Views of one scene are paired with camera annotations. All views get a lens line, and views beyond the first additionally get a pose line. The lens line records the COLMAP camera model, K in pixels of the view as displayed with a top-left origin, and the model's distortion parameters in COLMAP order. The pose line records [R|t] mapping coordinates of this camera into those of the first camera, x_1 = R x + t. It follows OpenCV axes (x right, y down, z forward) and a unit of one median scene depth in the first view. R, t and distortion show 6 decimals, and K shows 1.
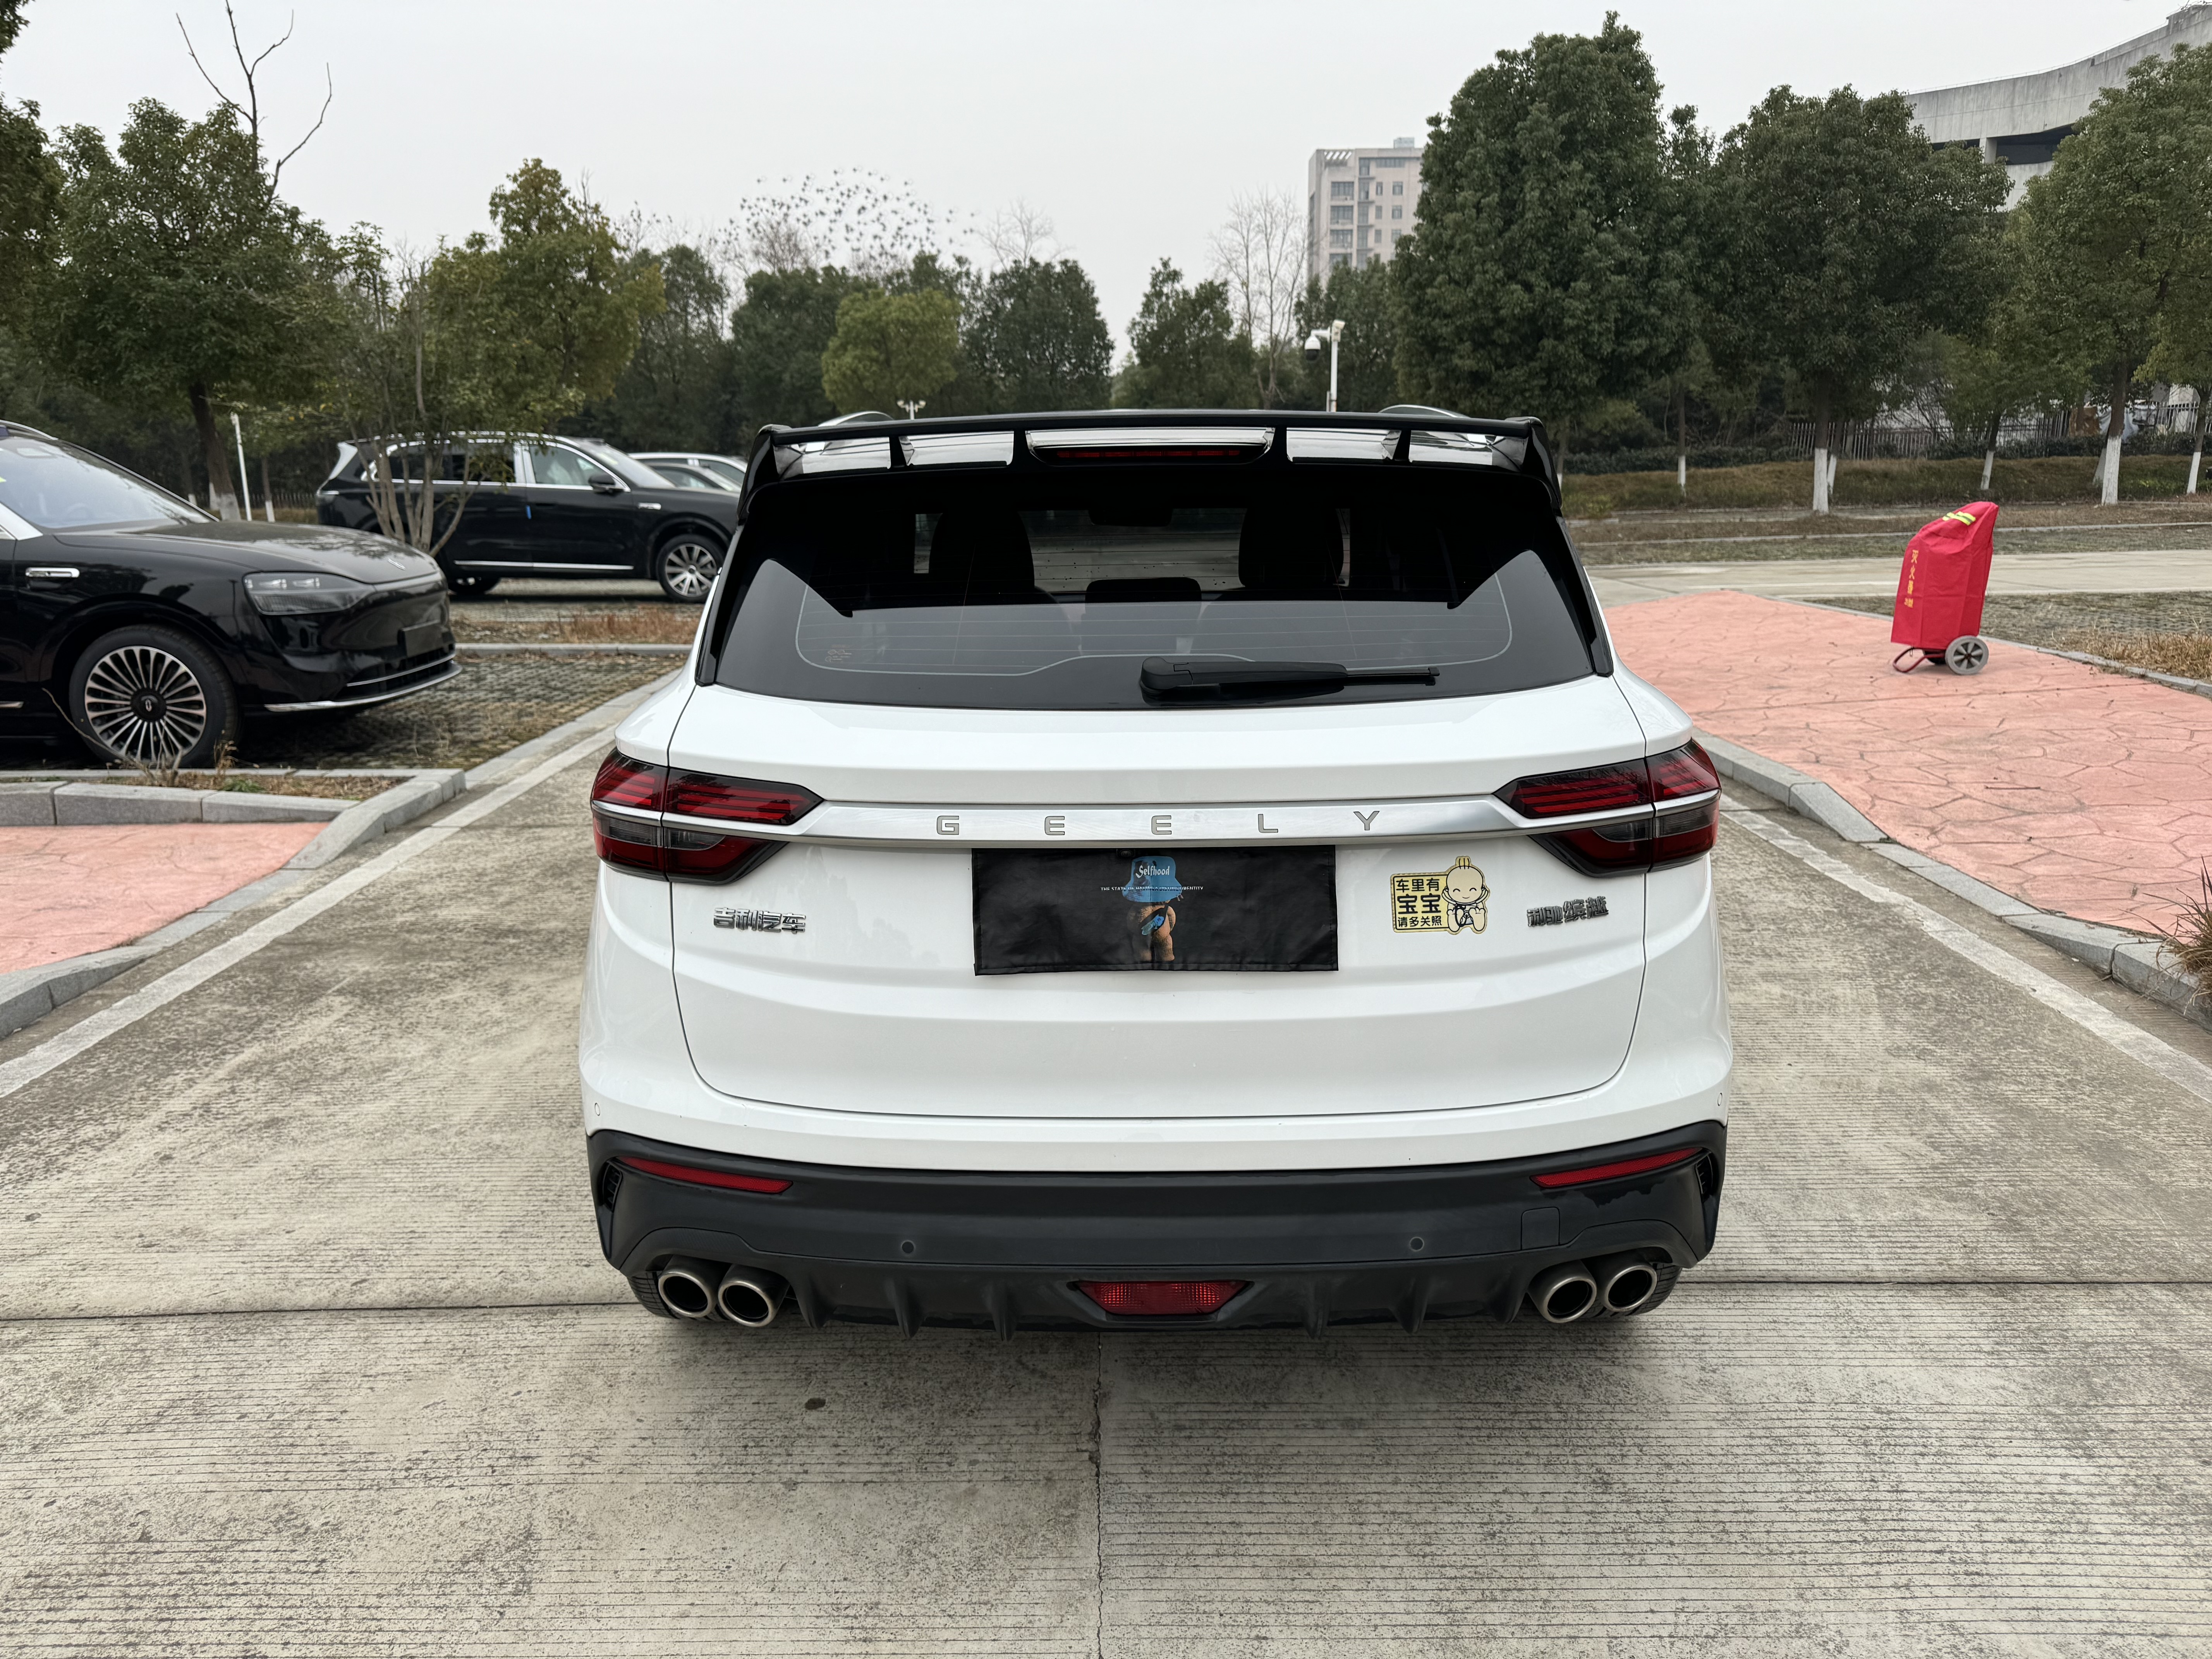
lens RADIAL K [[1561.5, 0, 1114.0], [0, 1561.5, 824.2], [0, 0, 1]] dist [0.004784, -0.007502]
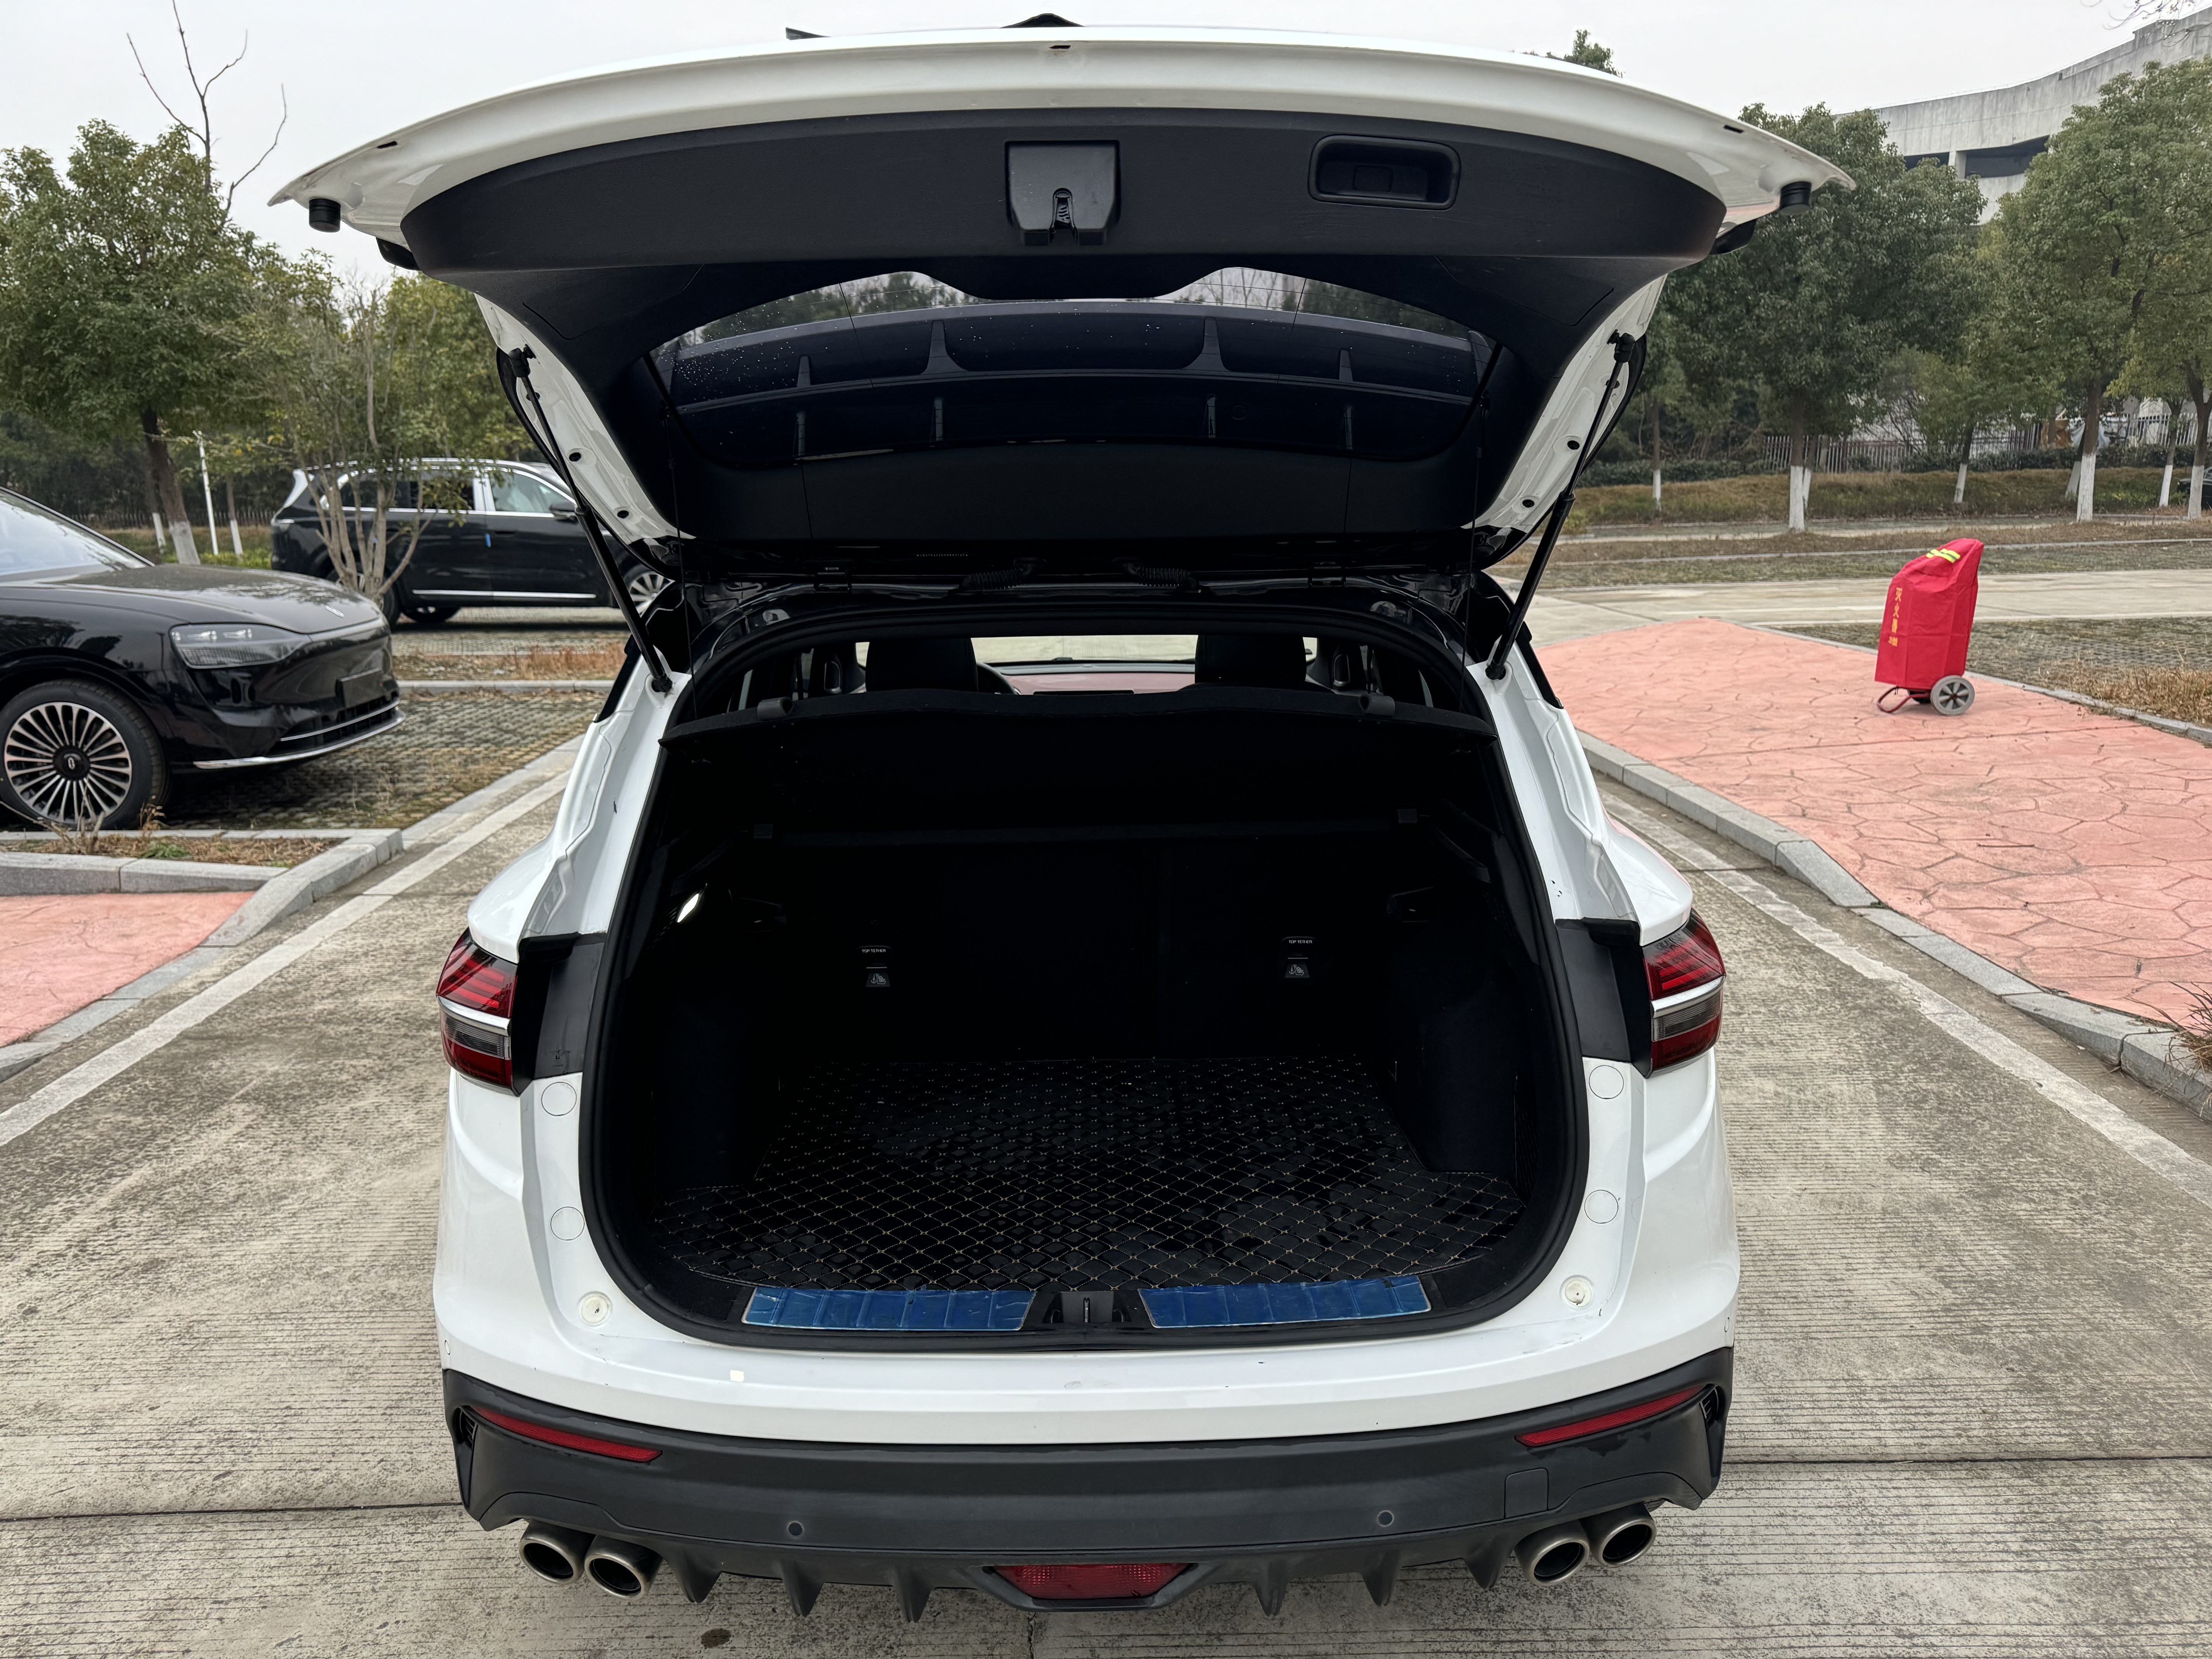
lens RADIAL K [[1563.9, 0, 1105.8], [0, 1563.9, 824.0], [0, 0, 1]] dist [0.001114, -0.003249]
pose [[0.999952, -0.003941, 0.008998, 0.008605], [0.004002, 0.999969, -0.006734, -0.029813], [-0.008971, 0.006770, 0.999937, 0.034143]]
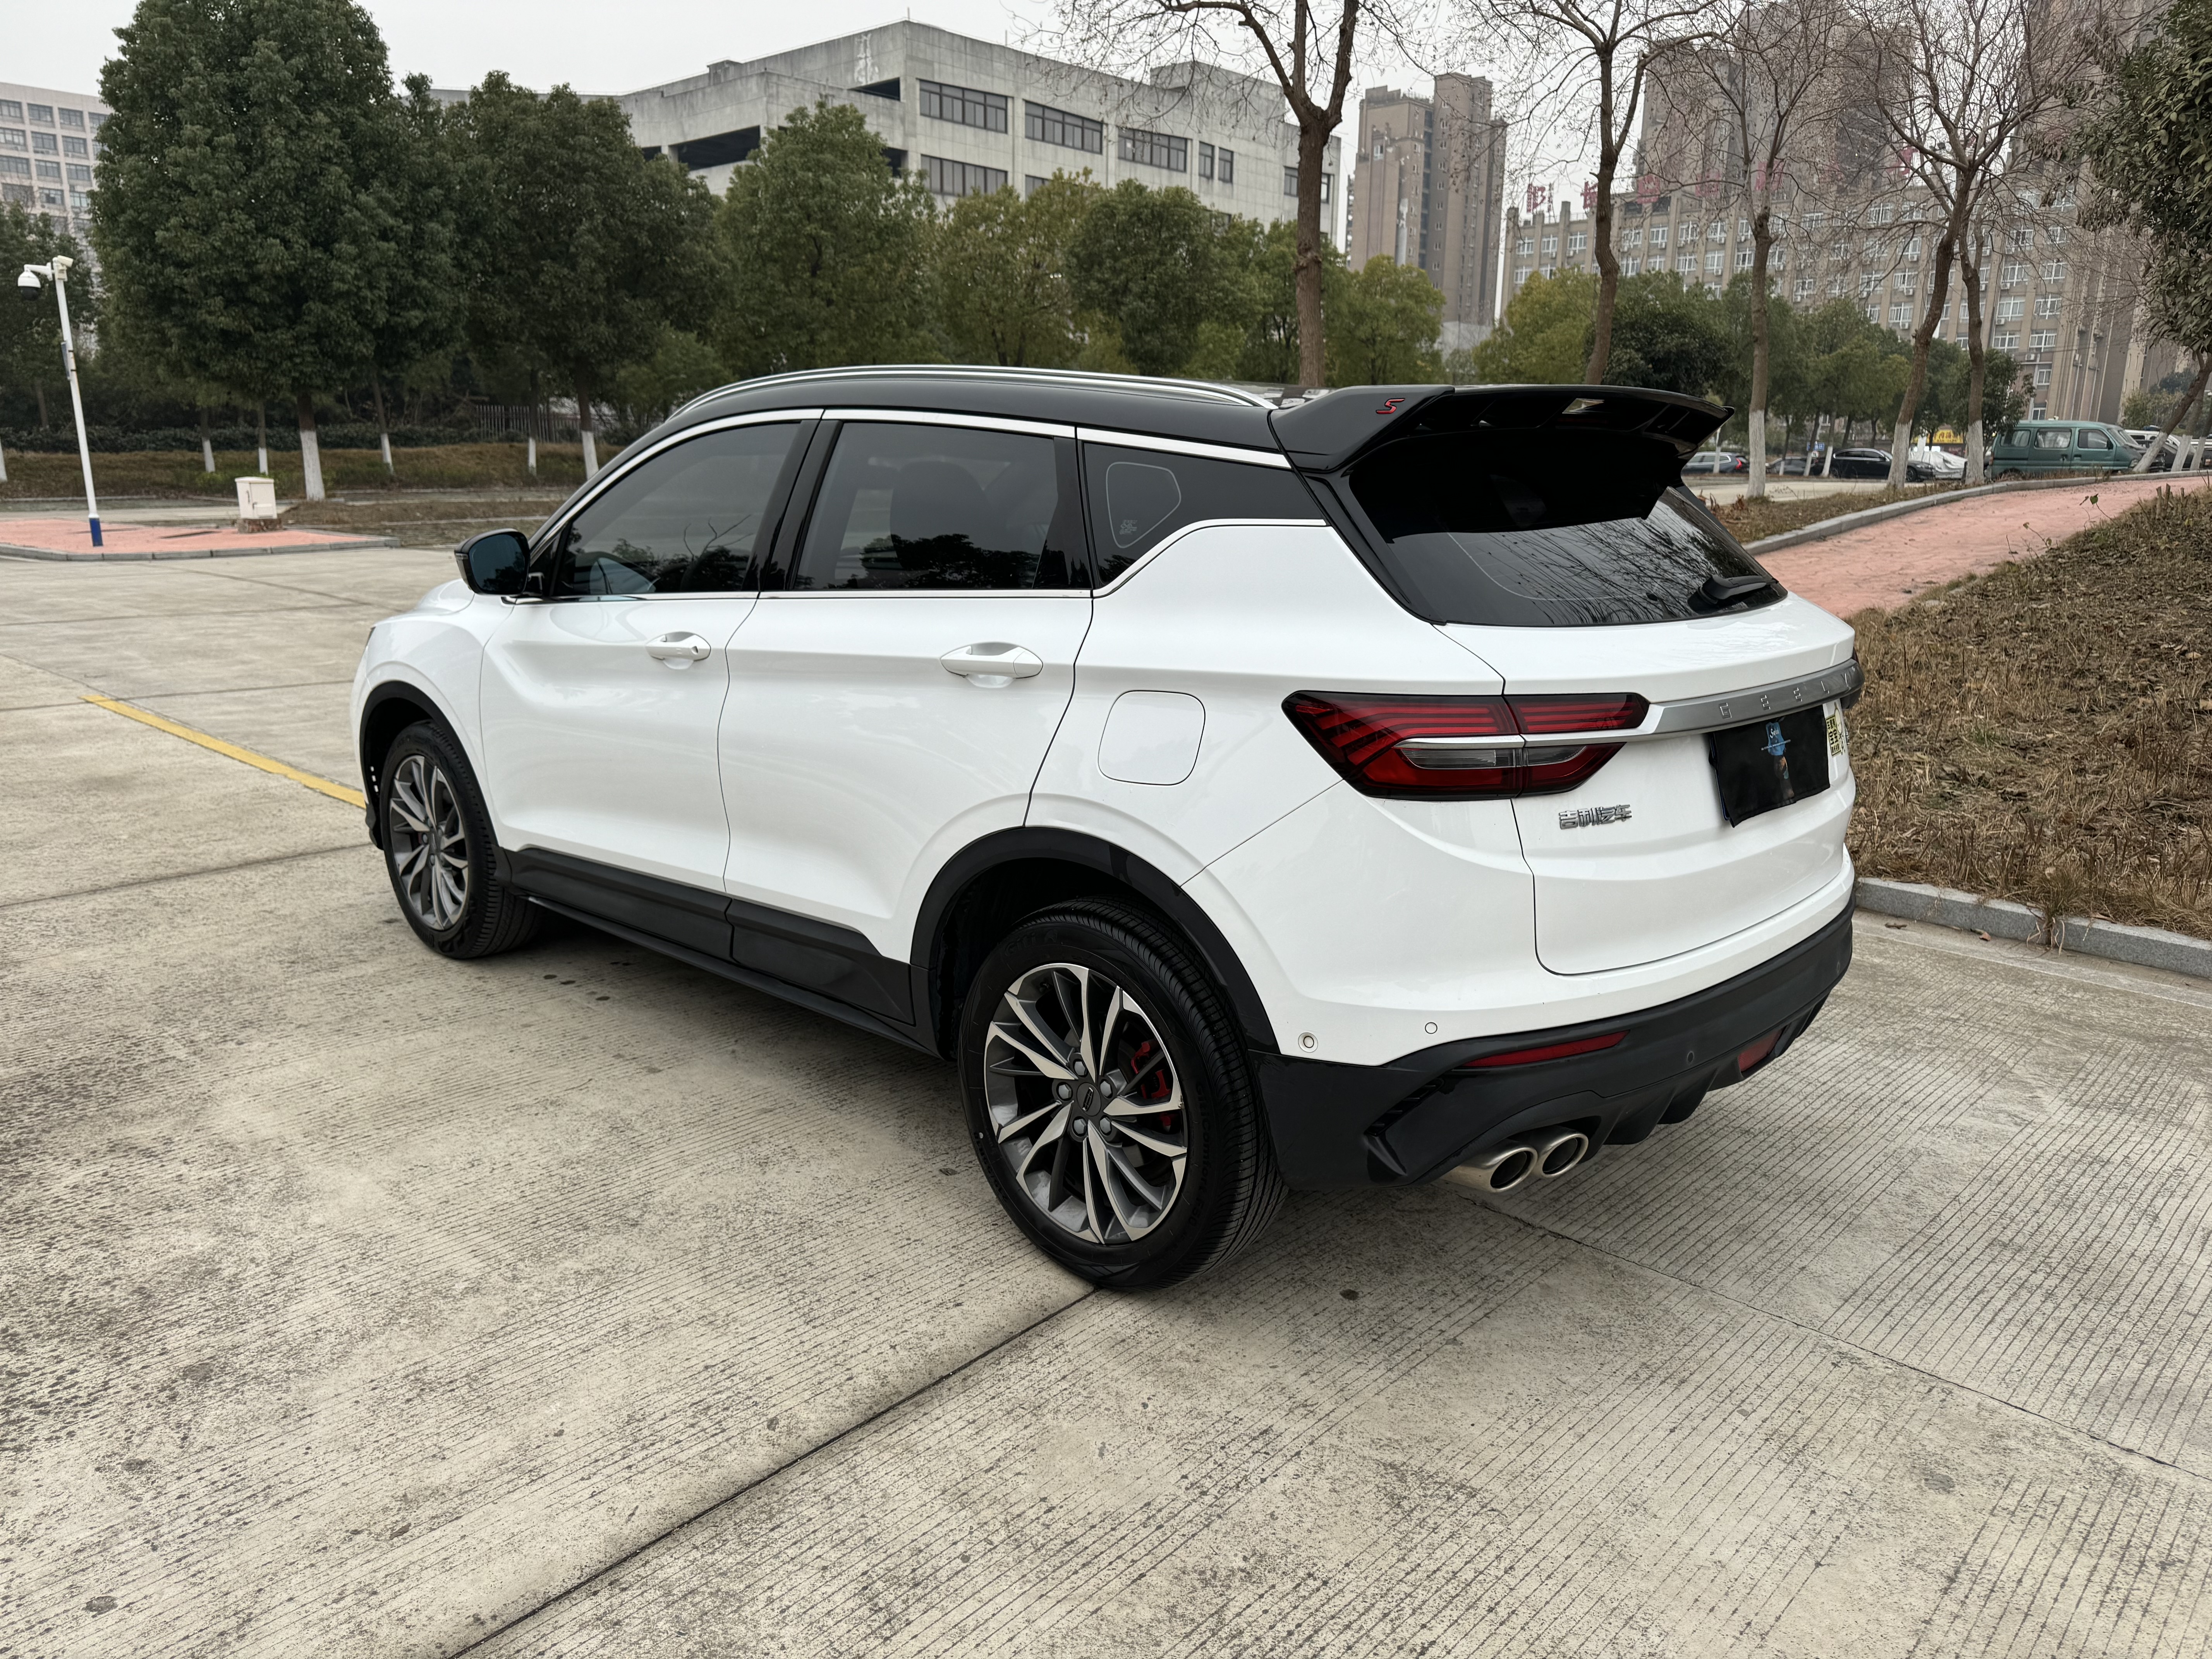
lens RADIAL K [[1550.3, 0, 1106.0], [0, 1550.3, 829.5], [0, 0, 1]] dist [0.007054, -0.006971]
pose [[0.690409, -0.148399, 0.708035, -0.346694], [0.137024, 0.987842, 0.073432, -0.016844], [-0.710324, 0.046319, 0.702349, 0.119606]]
